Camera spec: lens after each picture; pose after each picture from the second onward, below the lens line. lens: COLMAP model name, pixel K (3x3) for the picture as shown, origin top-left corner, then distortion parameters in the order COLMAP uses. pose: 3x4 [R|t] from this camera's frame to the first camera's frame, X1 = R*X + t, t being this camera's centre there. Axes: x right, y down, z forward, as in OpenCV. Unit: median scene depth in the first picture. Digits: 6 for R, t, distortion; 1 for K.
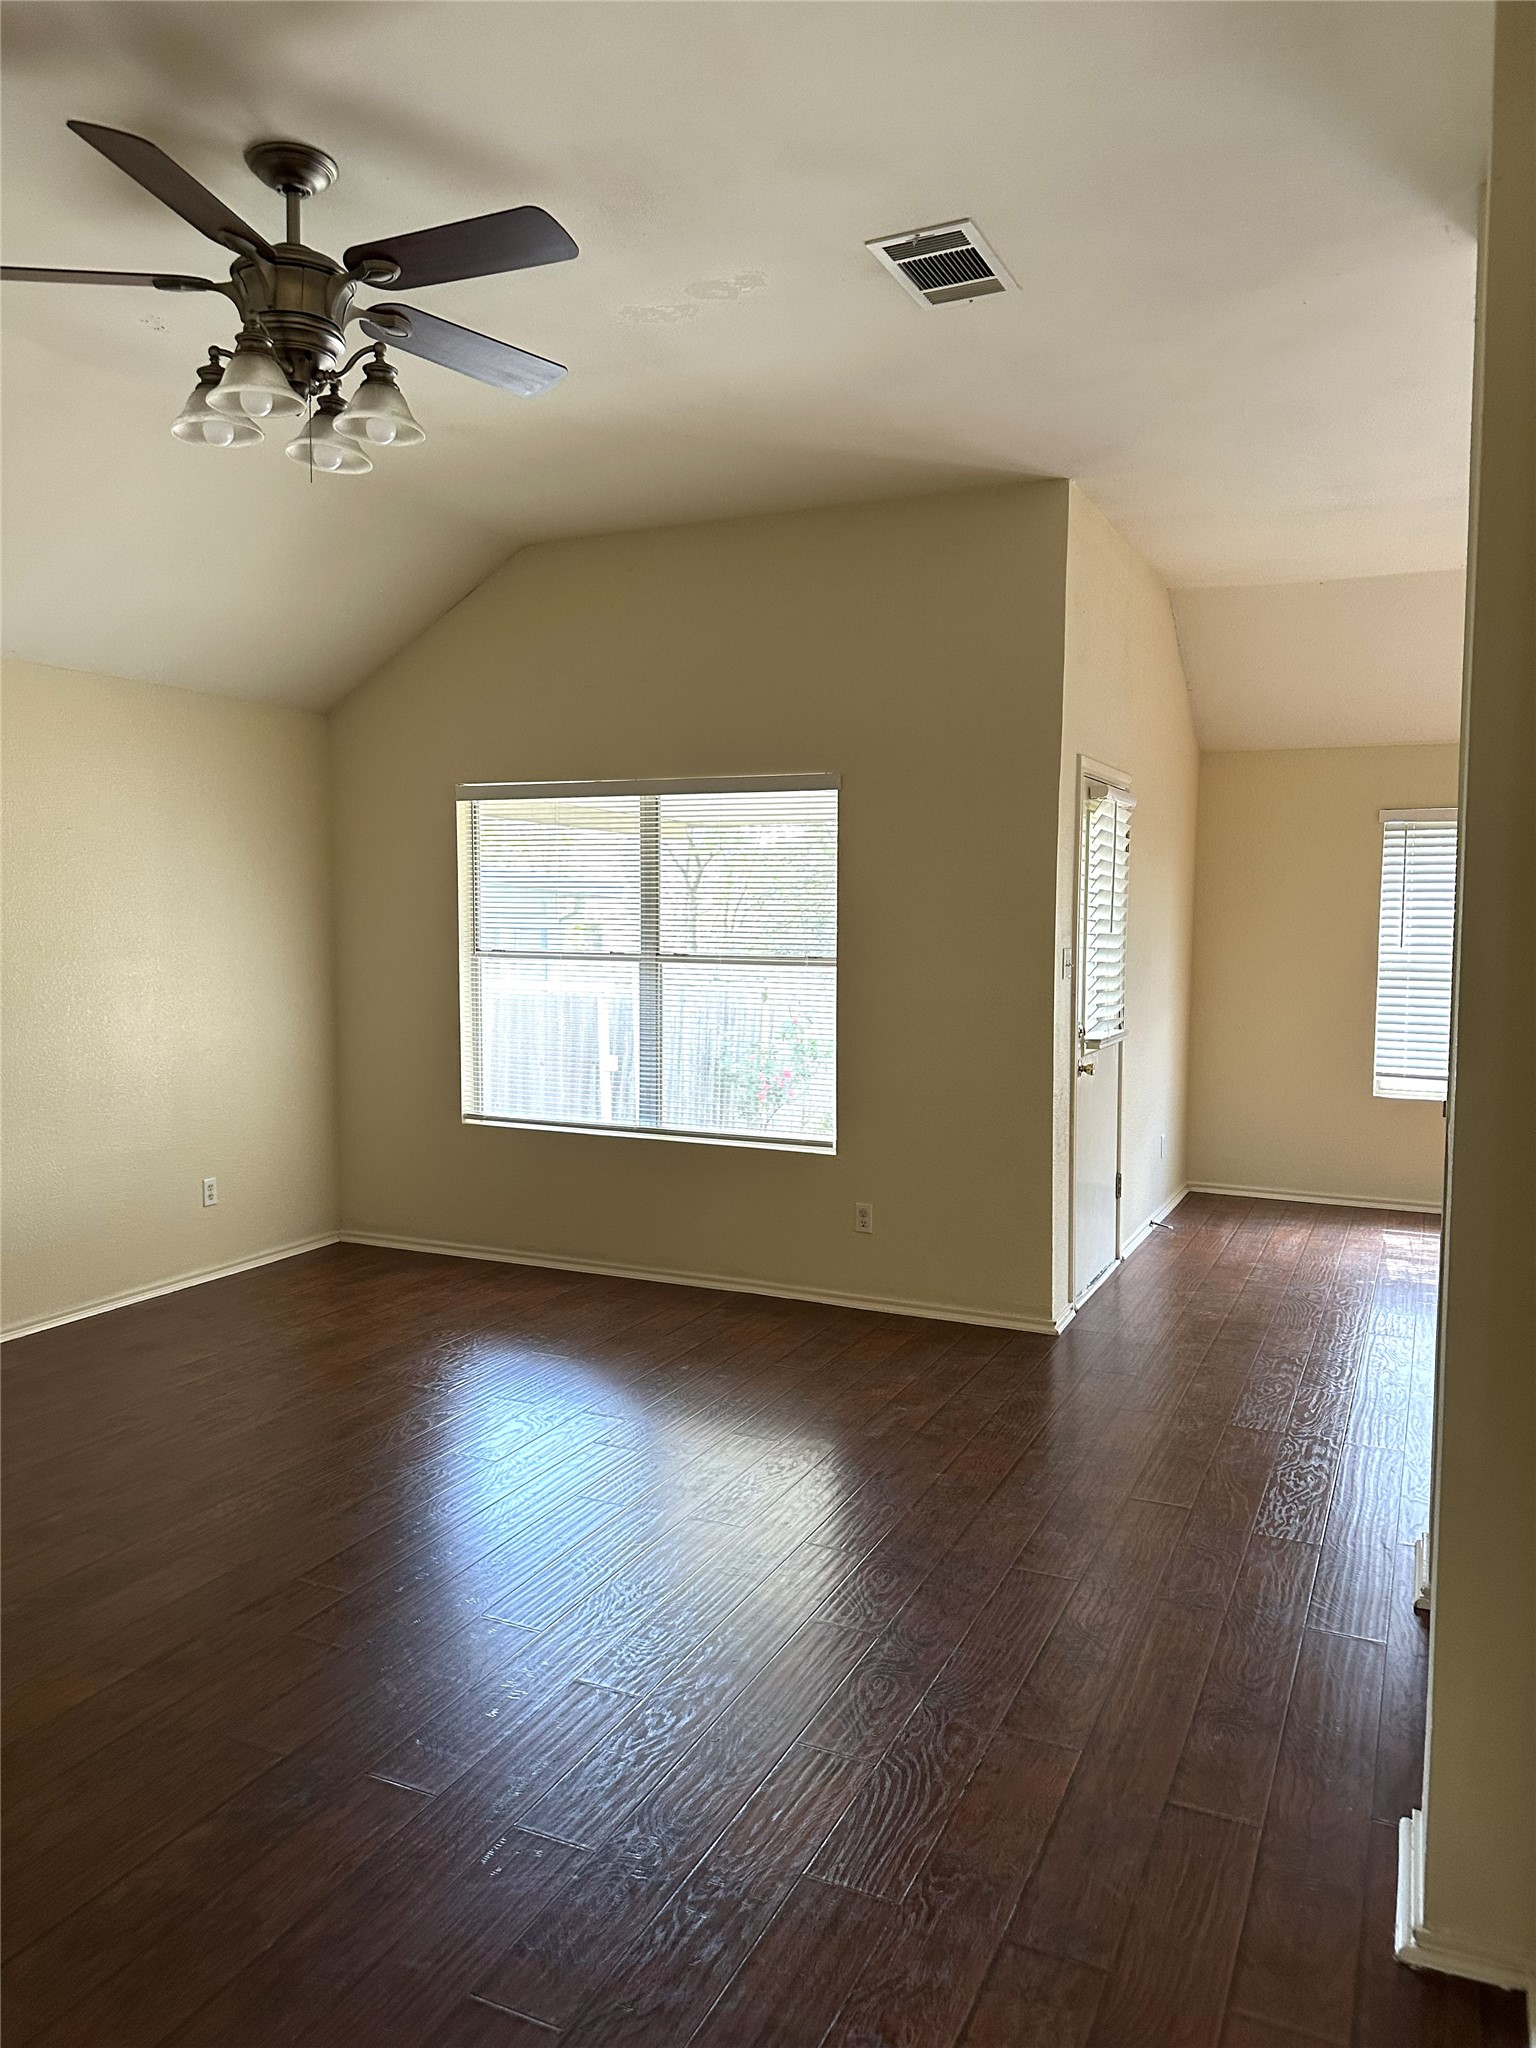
lens RADIAL K [[1450.6, 0, 777.7], [0, 1450.6, 1015.2], [0, 0, 1]] dist [0.070595, -0.076544]
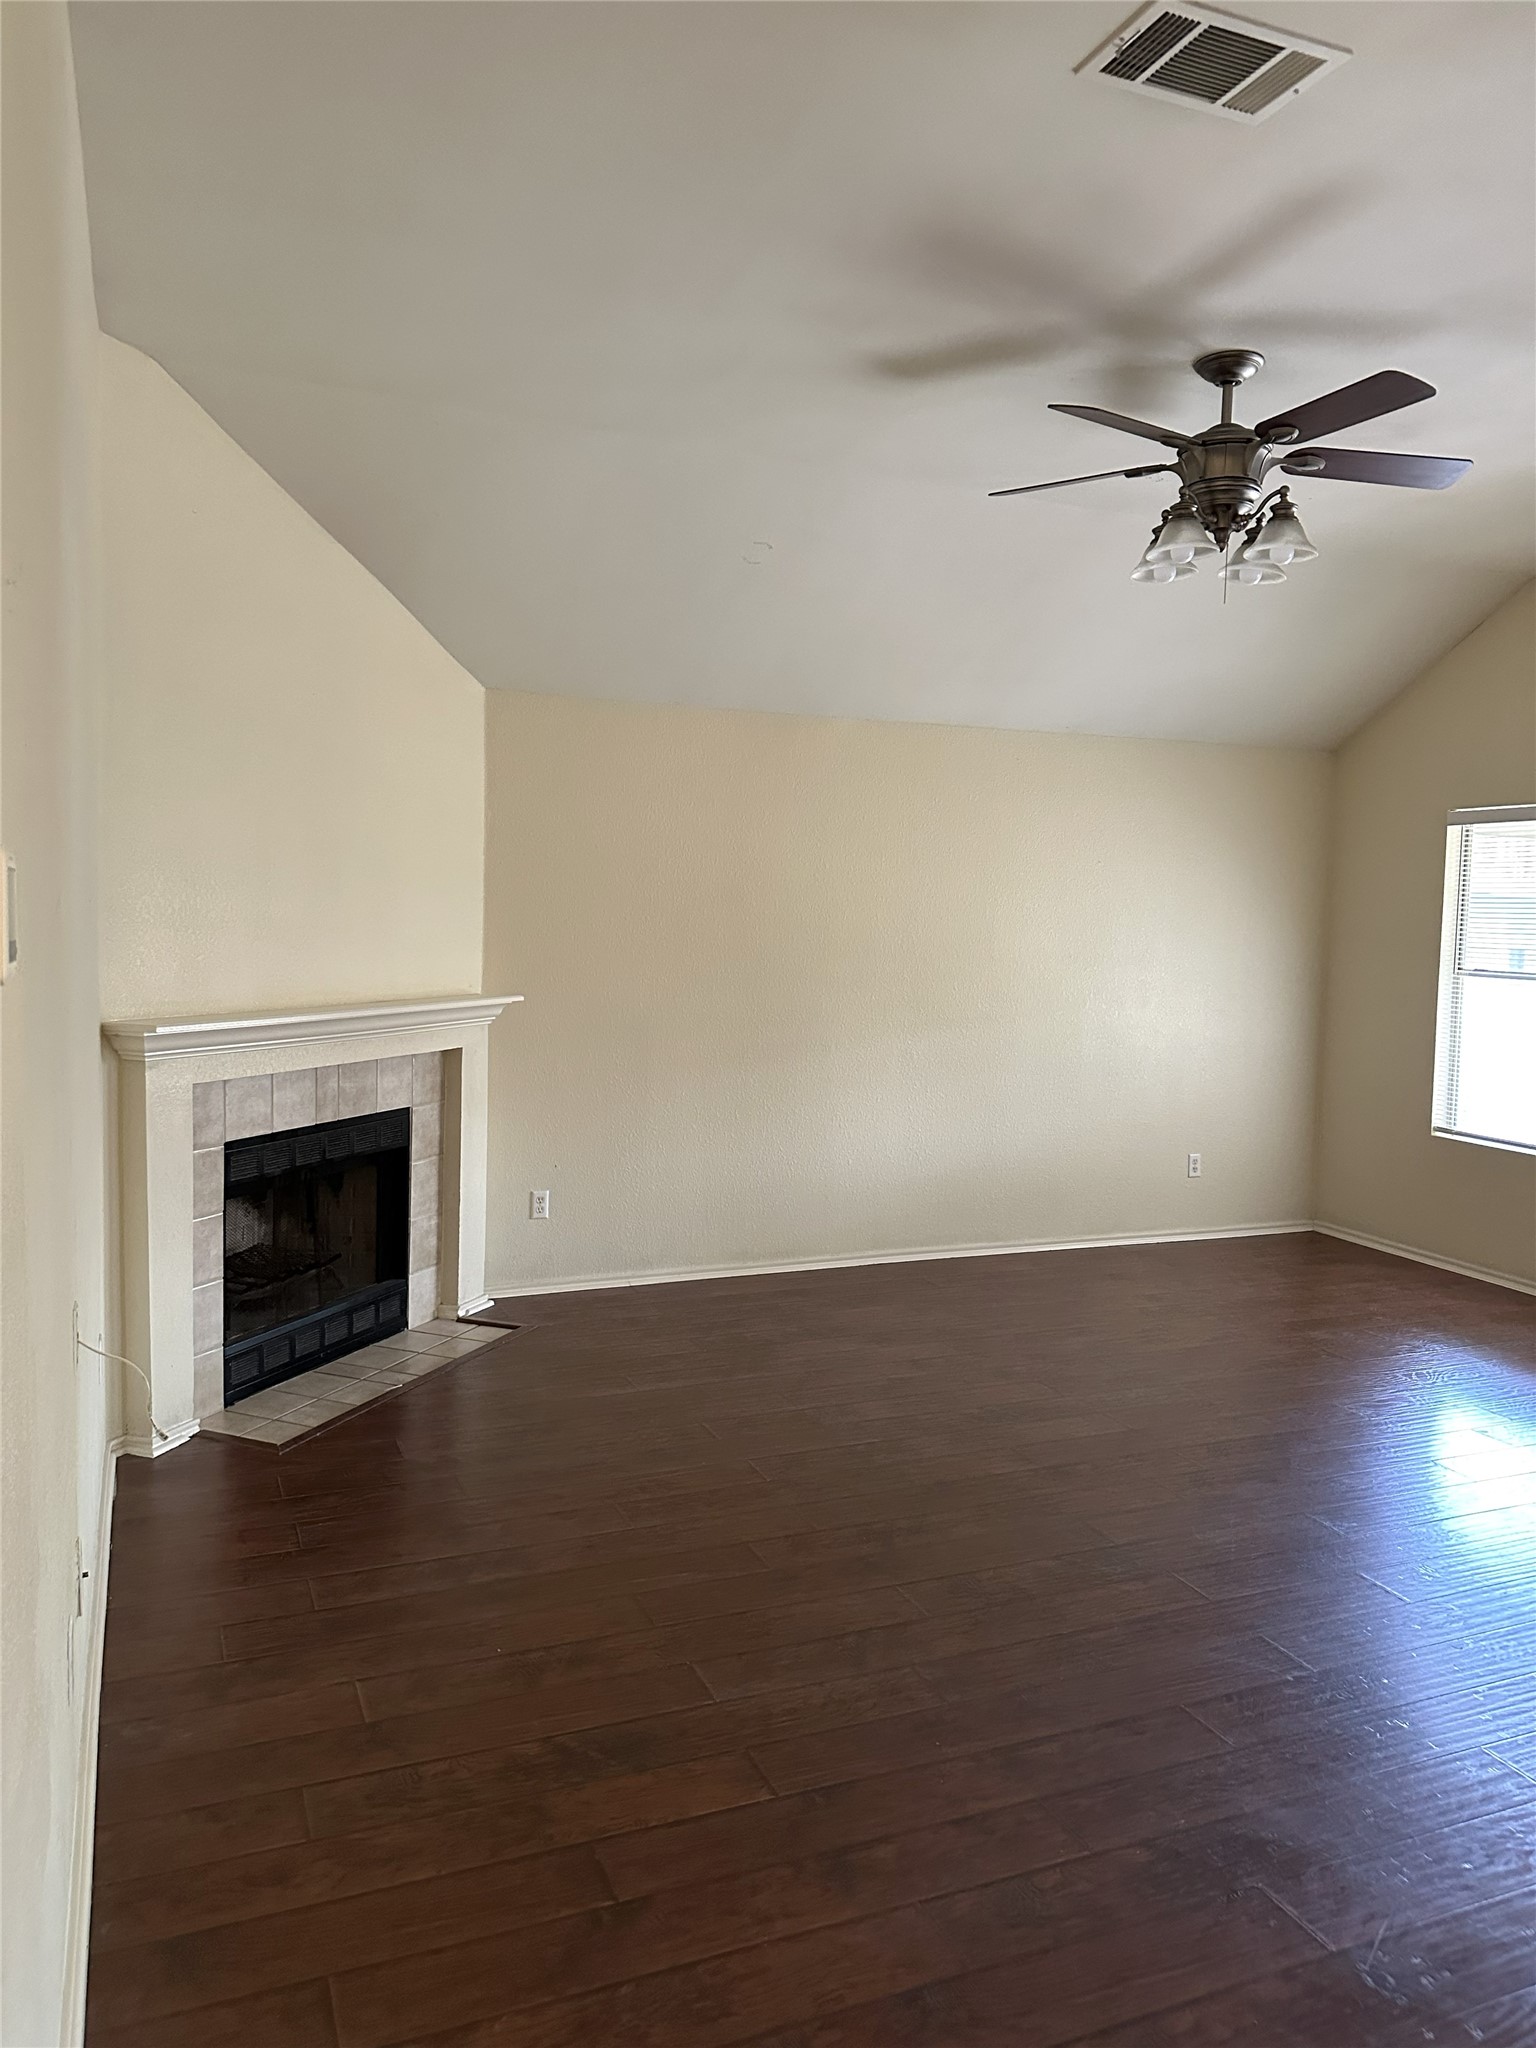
lens RADIAL K [[1450.6, 0, 777.7], [0, 1450.6, 1015.2], [0, 0, 1]] dist [0.070595, -0.076544]
pose [[0.752898, 0.065862, -0.654834, 0.150931], [-0.071263, 0.997288, 0.018371, 0.003950], [0.654268, 0.032834, 0.755550, -0.134196]]
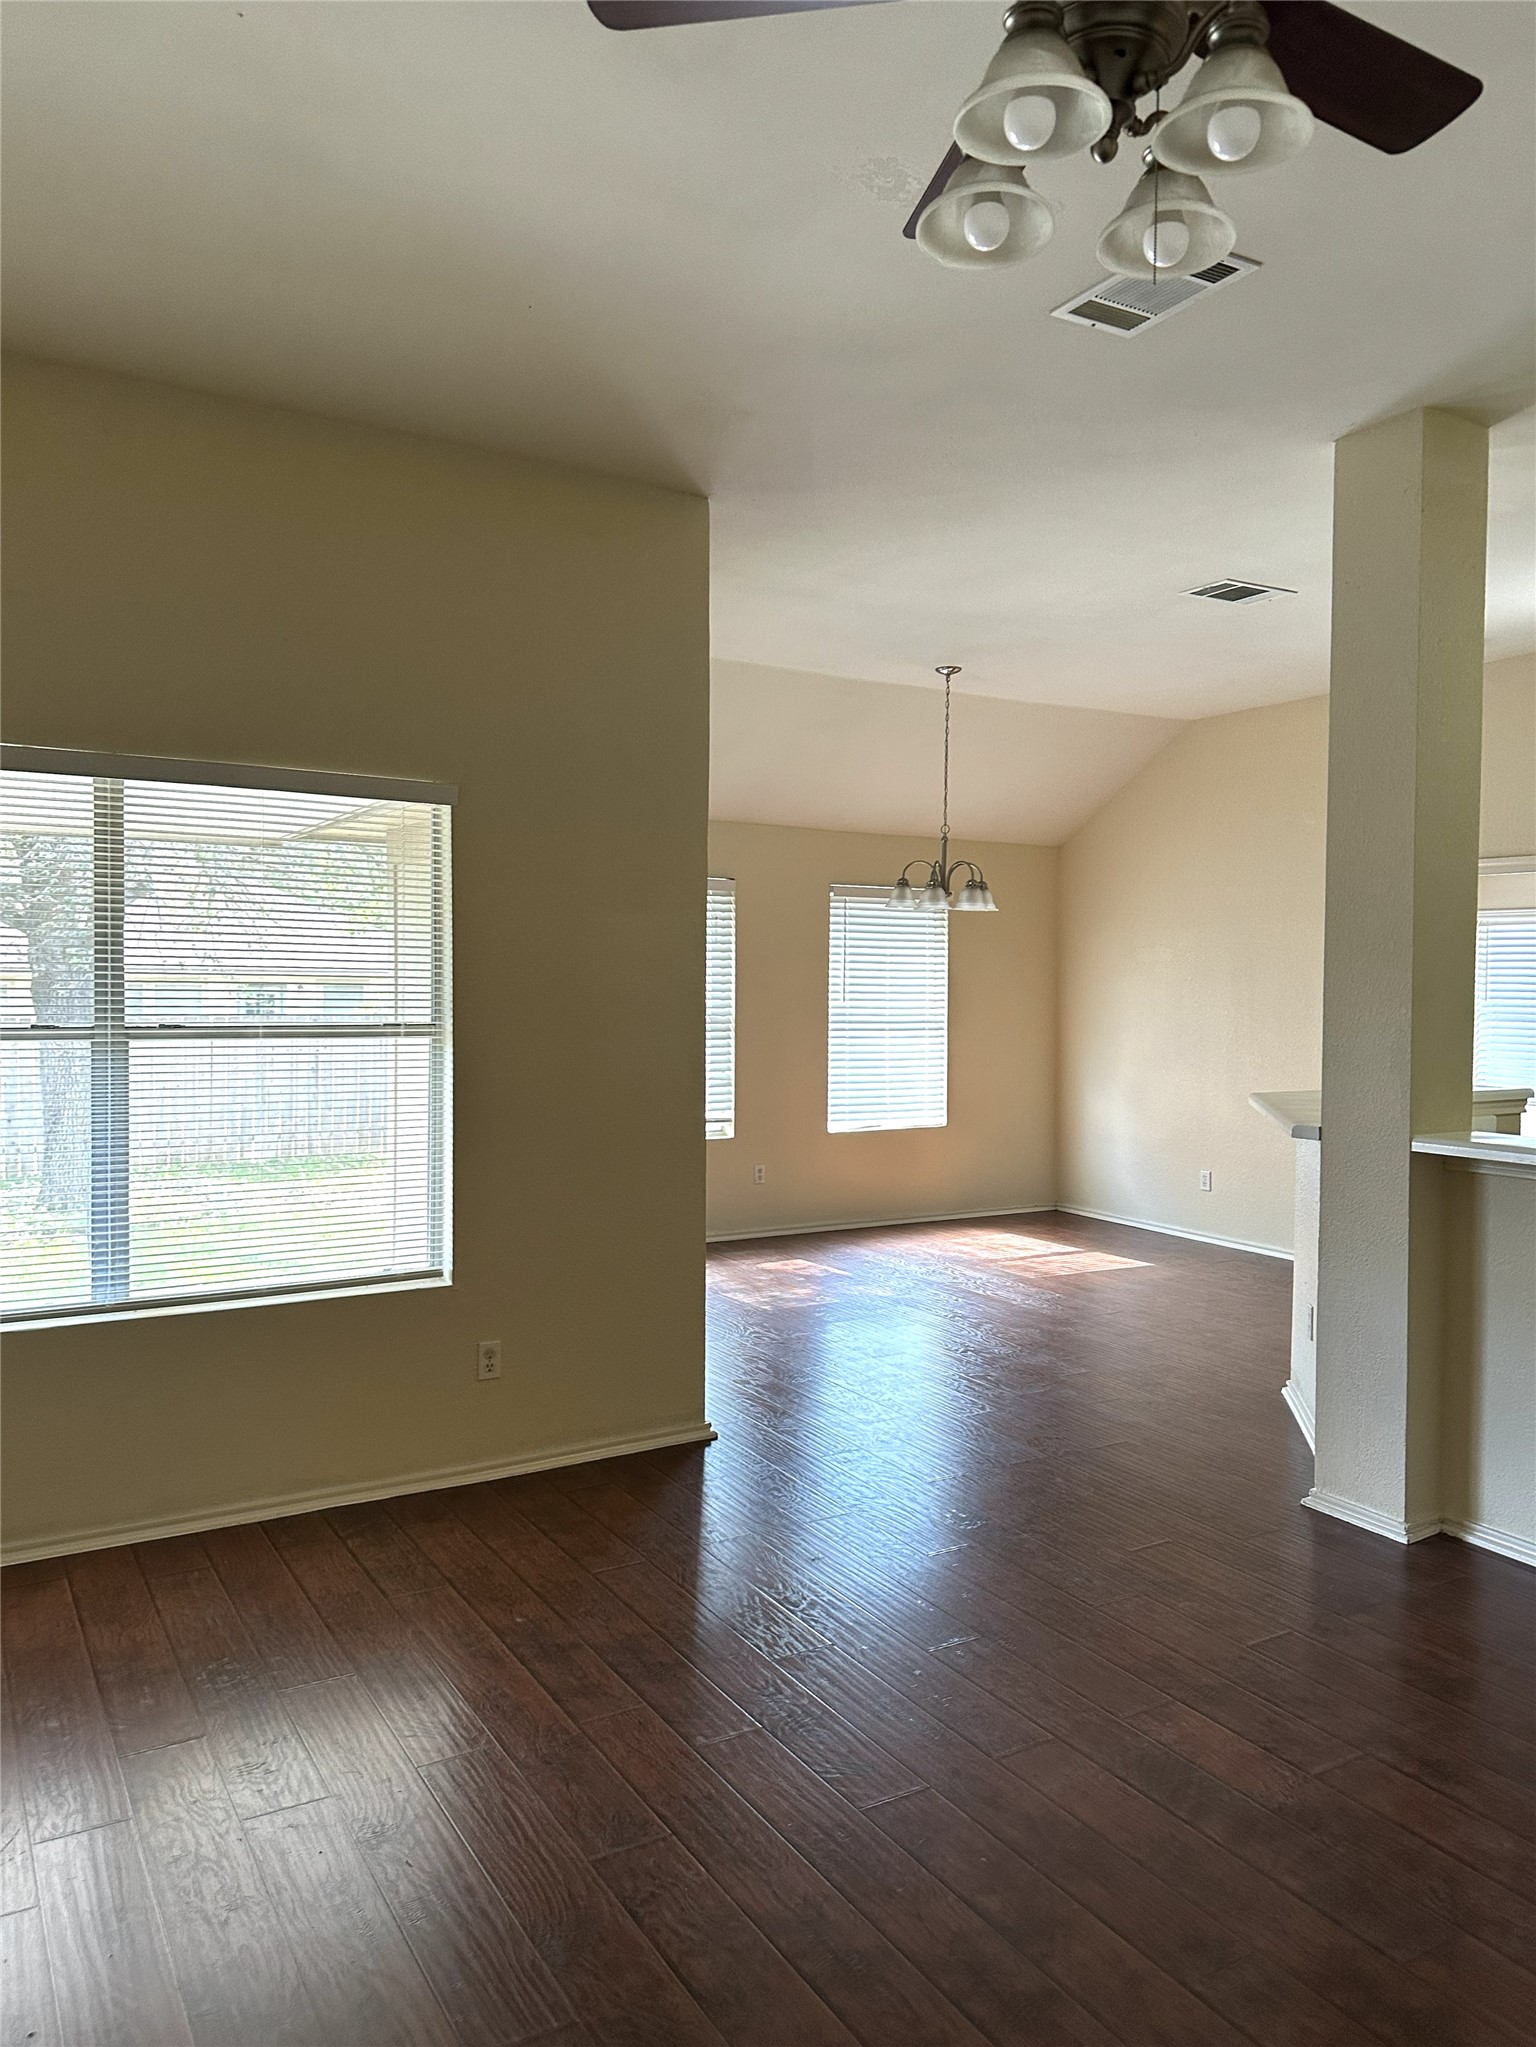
lens RADIAL K [[1449.9, 0, 777.7], [0, 1449.9, 1014.7], [0, 0, 1]] dist [0.070595, -0.076544]
pose [[0.545312, -0.021526, 0.837956, -0.637396], [0.049892, 0.998731, -0.006811, -0.039339], [-0.836747, 0.045521, 0.545695, 0.556122]]
